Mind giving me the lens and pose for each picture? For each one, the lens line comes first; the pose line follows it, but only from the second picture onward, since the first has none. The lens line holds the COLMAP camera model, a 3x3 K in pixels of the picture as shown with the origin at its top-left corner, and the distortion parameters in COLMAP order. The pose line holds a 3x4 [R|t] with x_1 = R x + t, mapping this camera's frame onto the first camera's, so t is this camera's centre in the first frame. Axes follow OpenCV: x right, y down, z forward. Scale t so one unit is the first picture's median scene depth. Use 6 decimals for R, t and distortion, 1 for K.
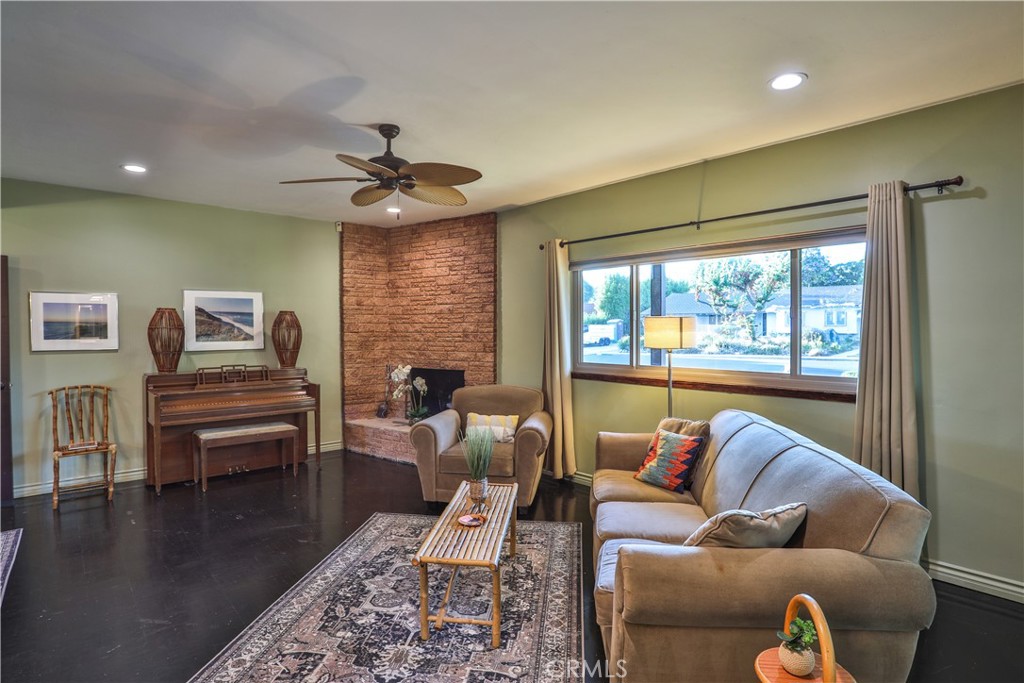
lens RADIAL K [[525.3, 0, 509.4], [0, 525.3, 340.0], [0, 0, 1]] dist [-0.078841, 0.031191]
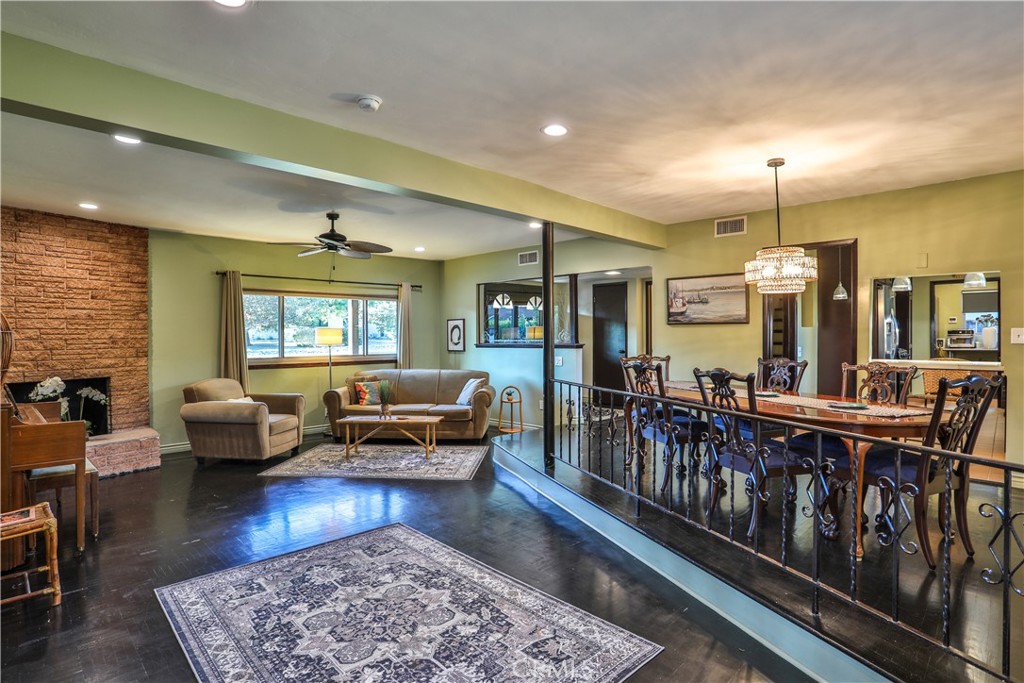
lens RADIAL K [[525.3, 0, 509.4], [0, 525.3, 340.0], [0, 0, 1]] dist [-0.078841, 0.031191]
pose [[-0.049004, -0.008430, 0.998763, -1.150234], [0.024263, 0.999659, 0.009628, -0.003440], [-0.998504, 0.024705, -0.048782, 0.306014]]
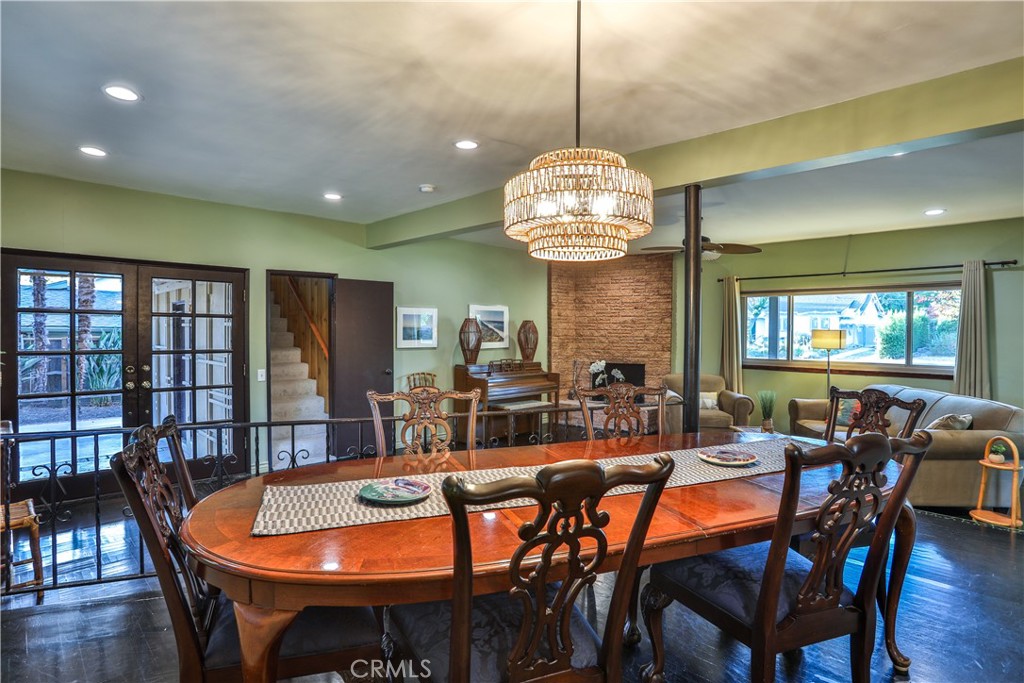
lens RADIAL K [[525.3, 0, 509.4], [0, 525.3, 340.0], [0, 0, 1]] dist [-0.078841, 0.031191]
pose [[0.998730, 0.008413, 0.049674, -0.548440], [-0.008239, 0.999959, -0.003716, 0.001689], [-0.049704, 0.003302, 0.998759, -0.395390]]
